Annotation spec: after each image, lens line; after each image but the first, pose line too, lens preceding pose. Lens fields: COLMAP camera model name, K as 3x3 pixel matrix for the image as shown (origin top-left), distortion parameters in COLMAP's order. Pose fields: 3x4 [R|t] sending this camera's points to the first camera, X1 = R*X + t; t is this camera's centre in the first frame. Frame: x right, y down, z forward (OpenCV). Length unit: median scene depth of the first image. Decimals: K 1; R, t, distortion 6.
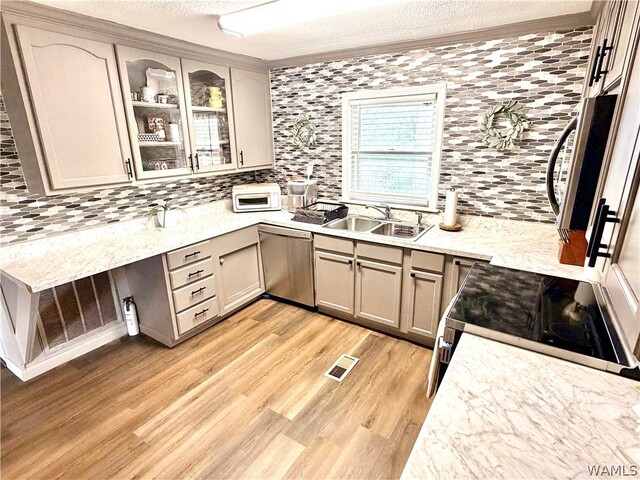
lens RADIAL K [[333.5, 0, 318.2], [0, 333.5, 240.7], [0, 0, 1]] dist [-0.001222, 0.000387]
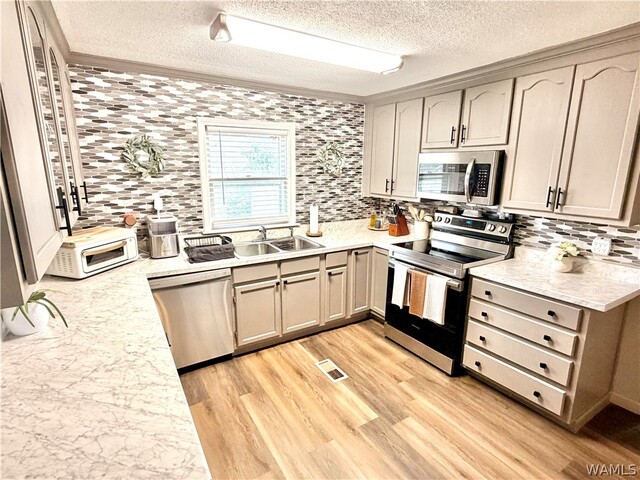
lens RADIAL K [[333.5, 0, 316.6], [0, 333.5, 241.2], [0, 0, 1]] dist [-0.001222, 0.000387]
pose [[0.438275, -0.185430, 0.879506, -0.714590], [0.255857, 0.963747, 0.075692, -0.106369], [-0.861657, 0.191854, 0.469830, 0.383276]]
